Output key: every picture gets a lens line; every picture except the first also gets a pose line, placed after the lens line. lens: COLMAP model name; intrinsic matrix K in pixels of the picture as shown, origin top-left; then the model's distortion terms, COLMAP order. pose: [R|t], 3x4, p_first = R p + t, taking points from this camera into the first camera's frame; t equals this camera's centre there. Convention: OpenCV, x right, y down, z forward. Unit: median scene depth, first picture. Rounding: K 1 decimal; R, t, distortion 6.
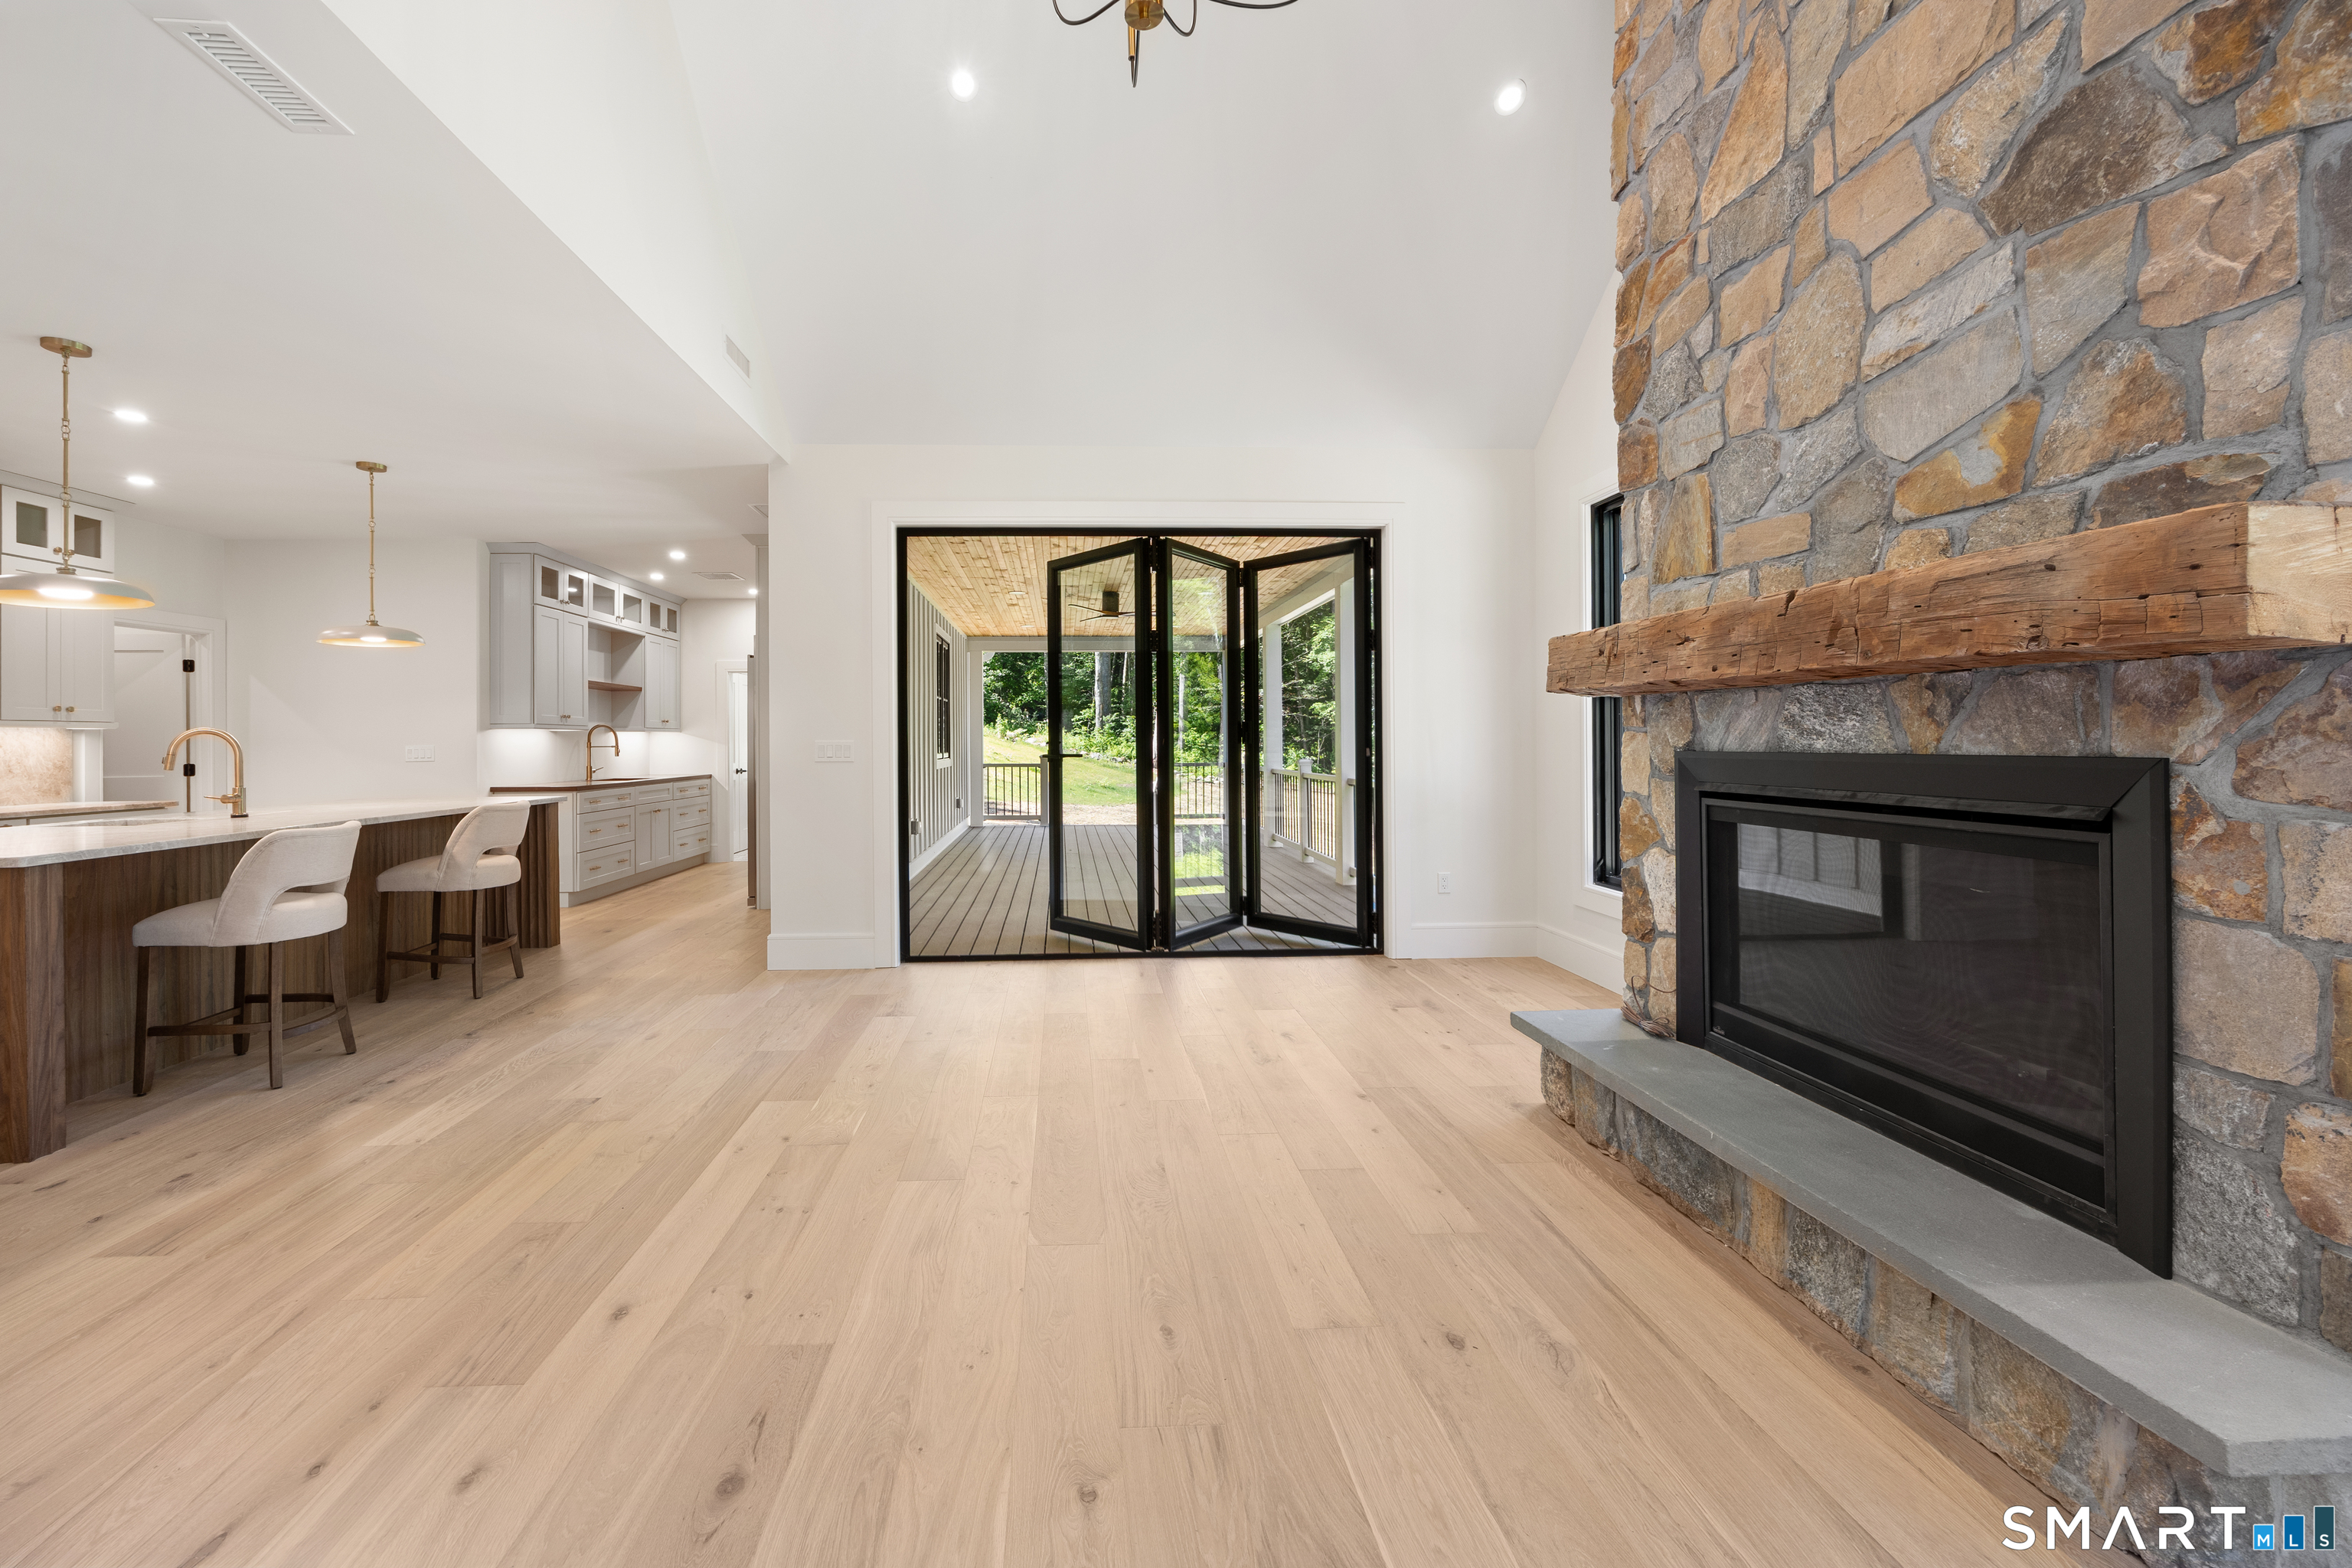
lens RADIAL K [[936.0, 0, 1120.6], [0, 936.0, 737.5], [0, 0, 1]] dist [-0.001246, 0.000252]
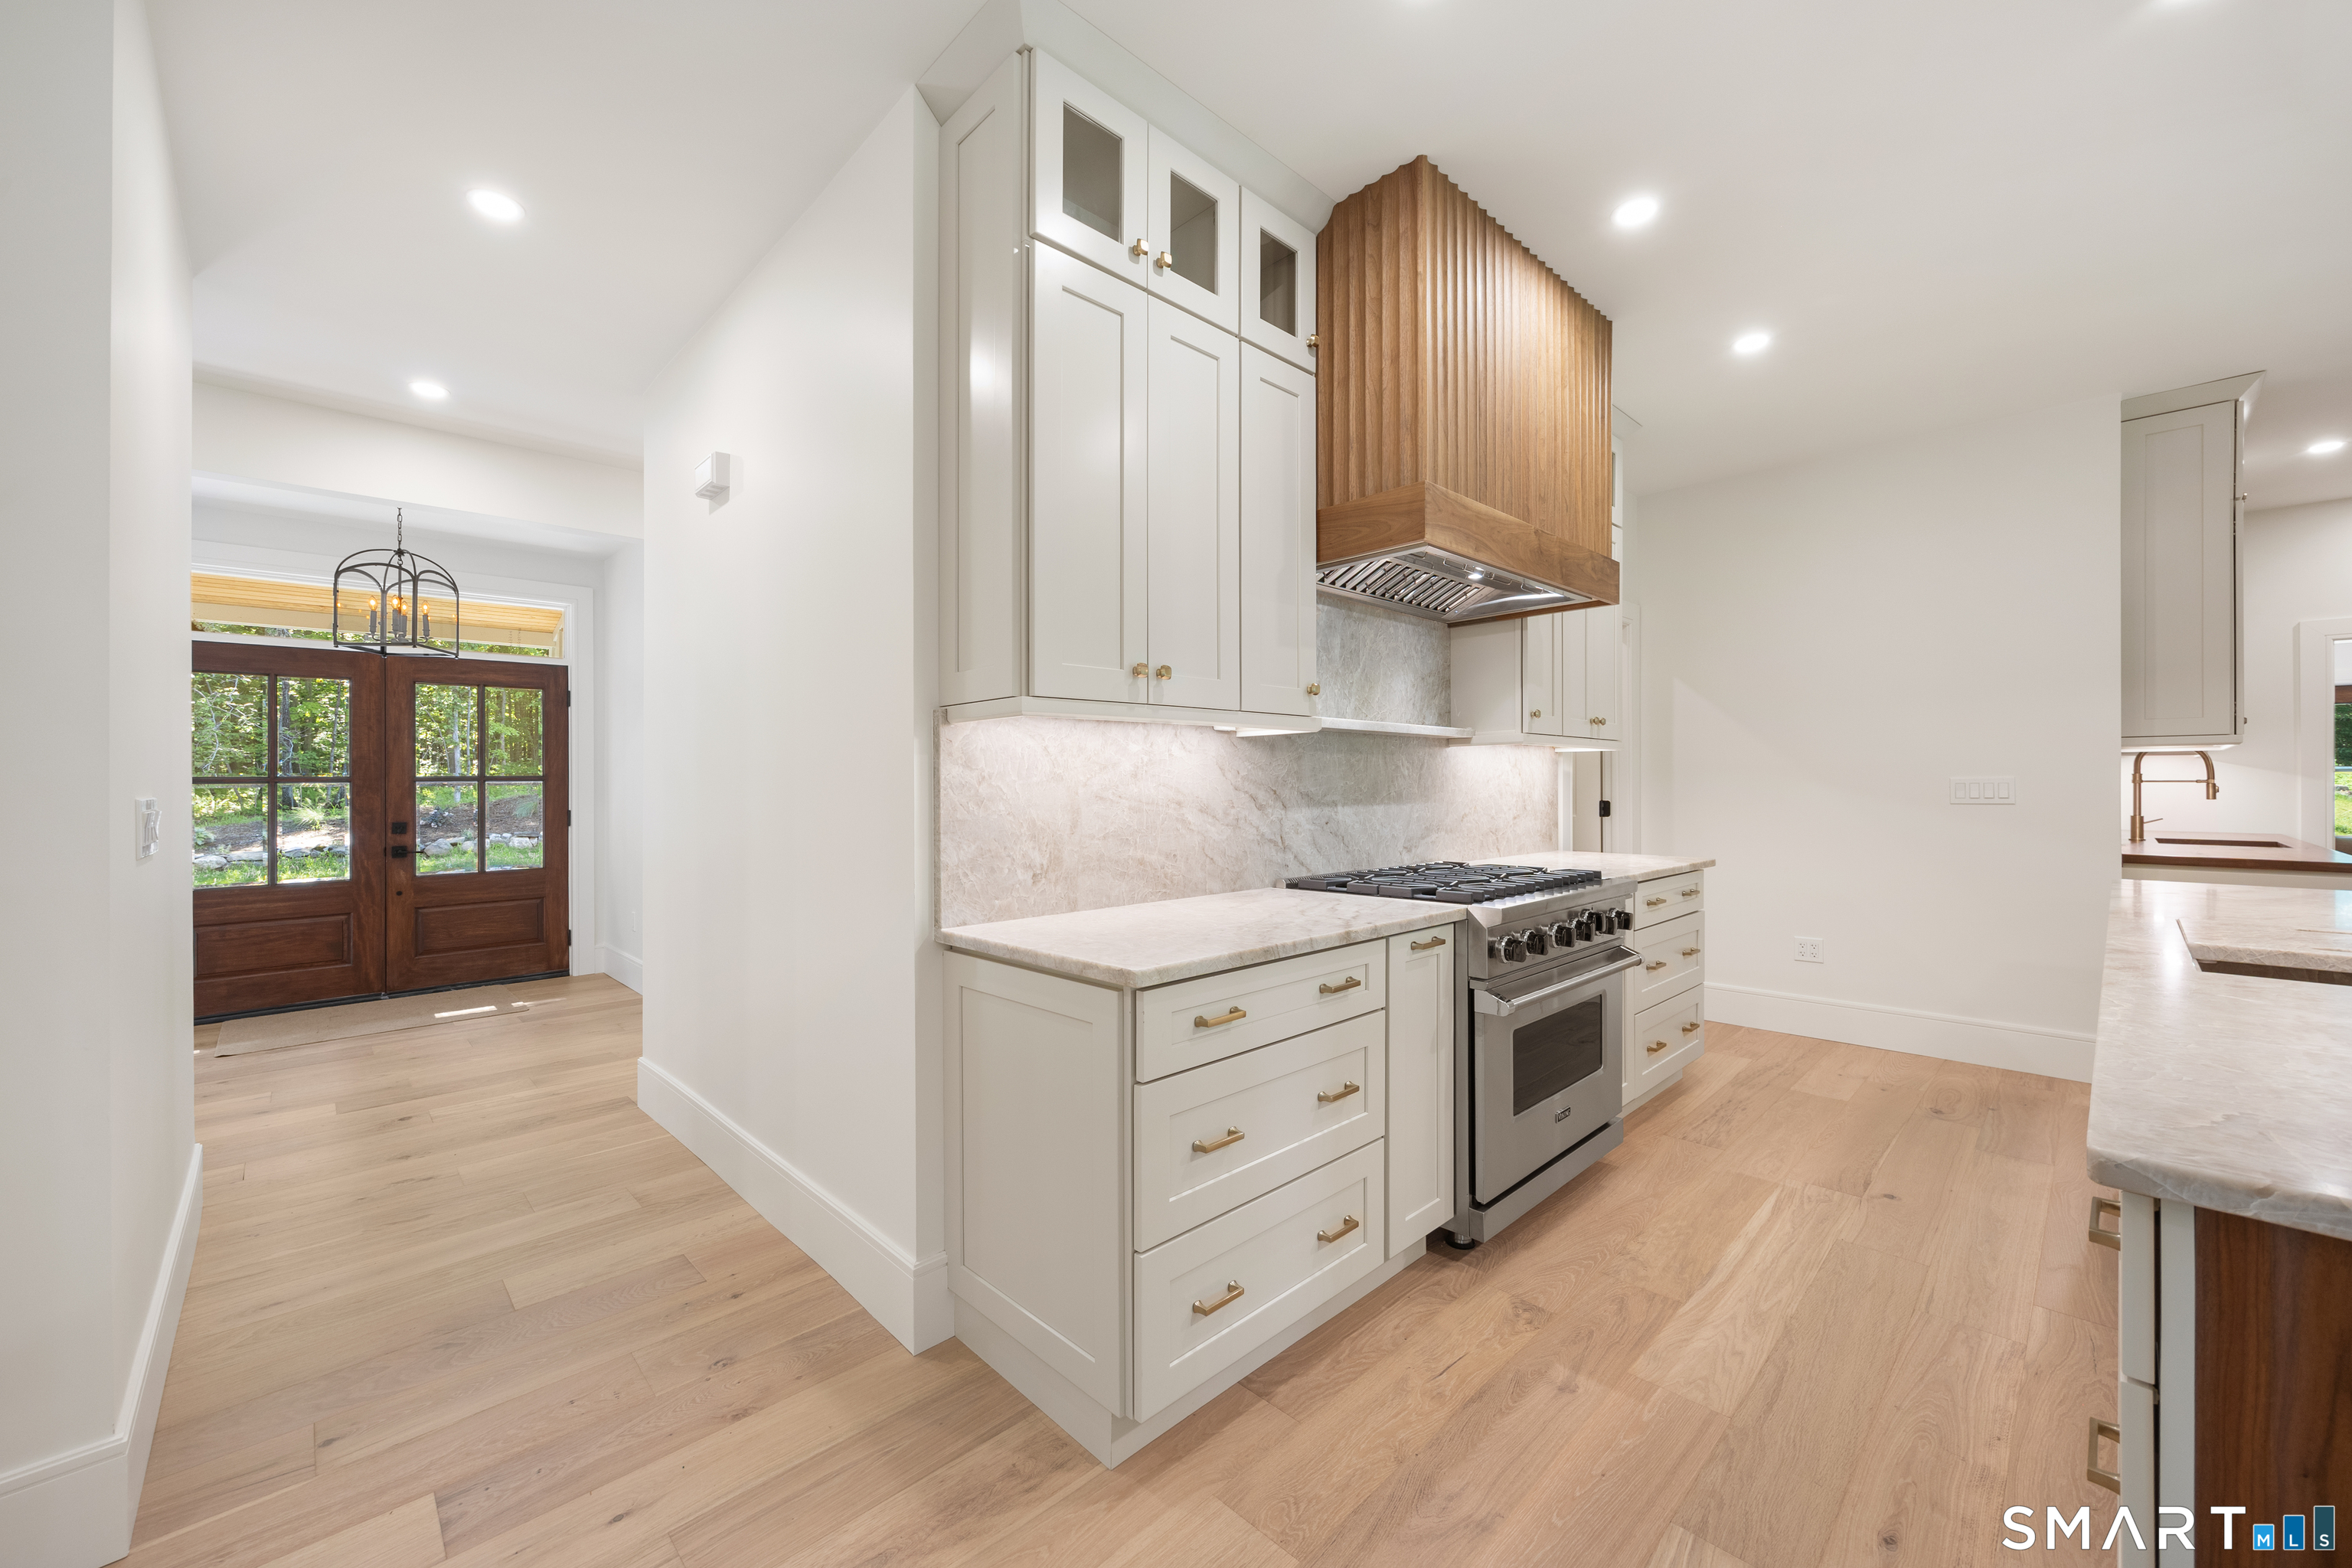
lens RADIAL K [[911.9, 0, 1174.1], [0, 911.9, 785.6], [0, 0, 1]] dist [0.000971, 0.000172]
pose [[0.665444, 0.004093, -0.746437, -0.821293], [0.003280, 0.999959, 0.008407, 0.011147], [0.746441, -0.008043, 0.665403, 0.304006]]
